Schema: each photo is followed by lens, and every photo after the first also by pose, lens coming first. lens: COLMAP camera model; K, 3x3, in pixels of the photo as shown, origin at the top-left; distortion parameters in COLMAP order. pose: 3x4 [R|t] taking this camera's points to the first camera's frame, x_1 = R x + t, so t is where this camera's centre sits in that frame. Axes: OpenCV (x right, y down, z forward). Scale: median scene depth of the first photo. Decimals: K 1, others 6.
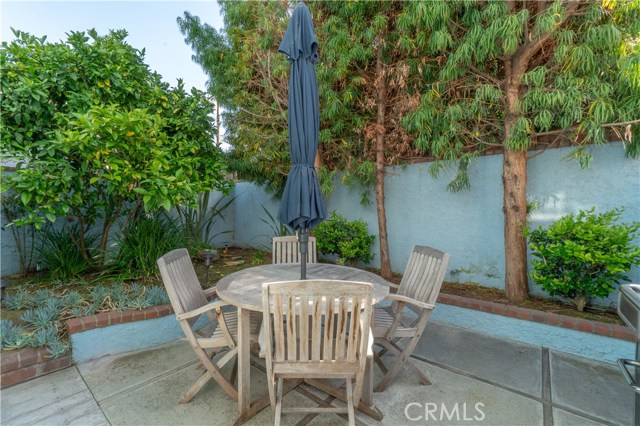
lens RADIAL K [[275.7, 0, 319.1], [0, 275.7, 218.3], [0, 0, 1]] dist [0.000968, 0.000060]
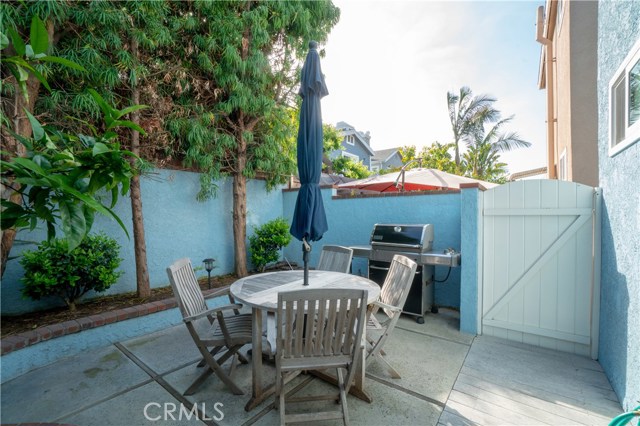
lens RADIAL K [[275.7, 0, 319.1], [0, 275.7, 218.3], [0, 0, 1]] dist [0.000968, 0.000060]
pose [[-0.021434, -0.012336, 0.999694, -0.690089], [0.039771, 0.999122, 0.013181, -0.020695], [-0.998979, 0.040041, -0.020924, 0.533744]]
